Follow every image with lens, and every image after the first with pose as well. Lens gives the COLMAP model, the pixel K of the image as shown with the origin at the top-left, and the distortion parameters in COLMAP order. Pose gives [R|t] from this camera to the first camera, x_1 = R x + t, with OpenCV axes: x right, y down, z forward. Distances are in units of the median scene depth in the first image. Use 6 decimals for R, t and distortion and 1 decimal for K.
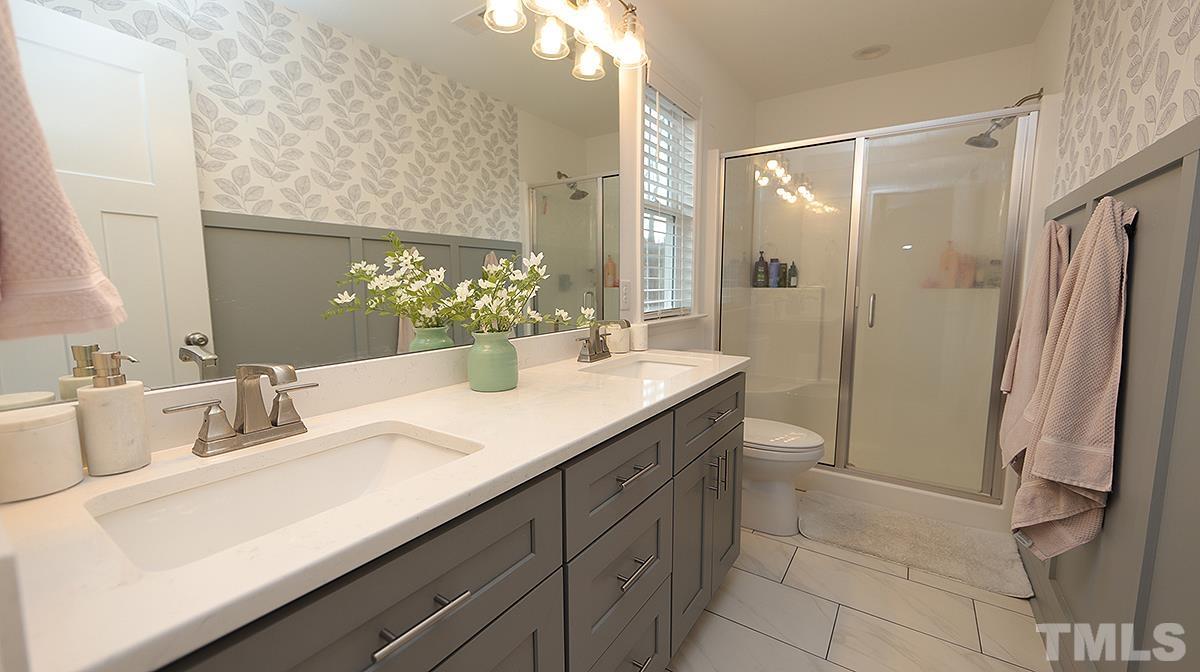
lens RADIAL K [[468.9, 0, 602.8], [0, 468.9, 337.4], [0, 0, 1]] dist [0.000267, -0.000074]
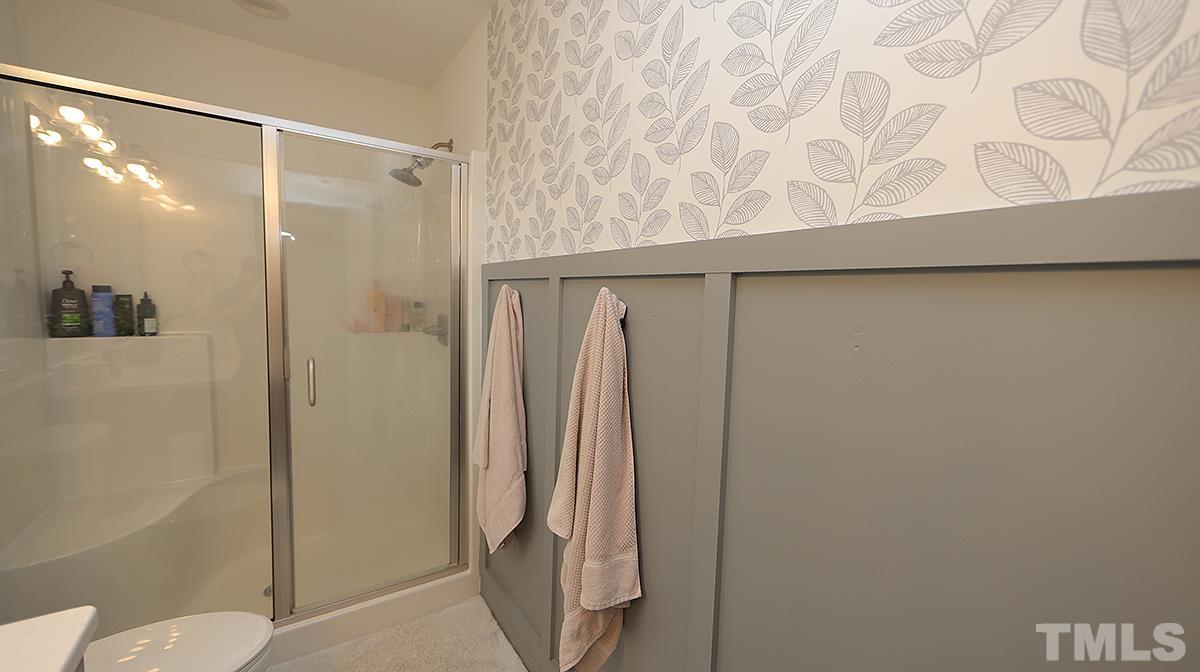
lens RADIAL K [[468.9, 0, 602.8], [0, 468.9, 337.4], [0, 0, 1]] dist [0.000267, -0.000074]
pose [[0.374411, -0.068638, 0.924719, 0.065886], [0.074136, 0.996280, 0.043933, -0.086863], [-0.924294, 0.052106, 0.378107, 0.232630]]
